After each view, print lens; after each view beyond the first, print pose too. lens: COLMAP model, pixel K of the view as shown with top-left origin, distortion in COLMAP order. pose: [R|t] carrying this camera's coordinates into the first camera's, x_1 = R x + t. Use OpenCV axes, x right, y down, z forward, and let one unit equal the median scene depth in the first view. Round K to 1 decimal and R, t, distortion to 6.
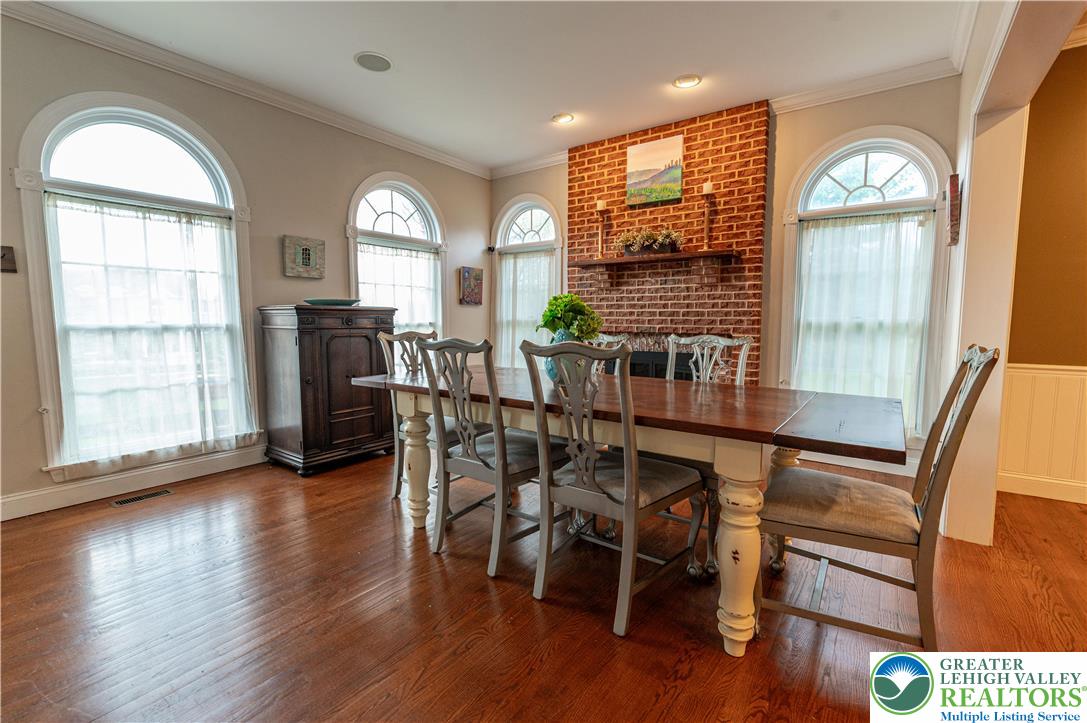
lens RADIAL K [[472.3, 0, 544.4], [0, 472.3, 362.3], [0, 0, 1]] dist [0.001020, 0.000245]
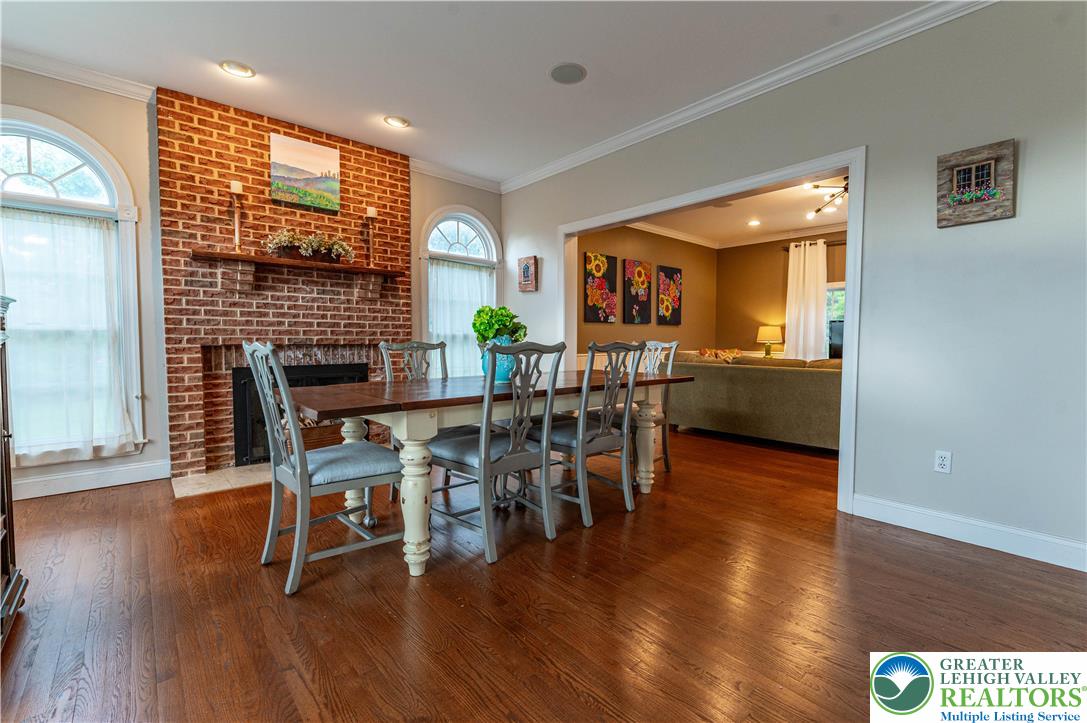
lens RADIAL K [[463.8, 0, 547.8], [0, 463.8, 352.4], [0, 0, 1]] dist [-0.000756, -0.000159]
pose [[0.218660, -0.037409, 0.975084, -0.583638], [0.078024, 0.996736, 0.020743, -0.030992], [-0.972677, 0.071544, 0.220865, 0.358918]]
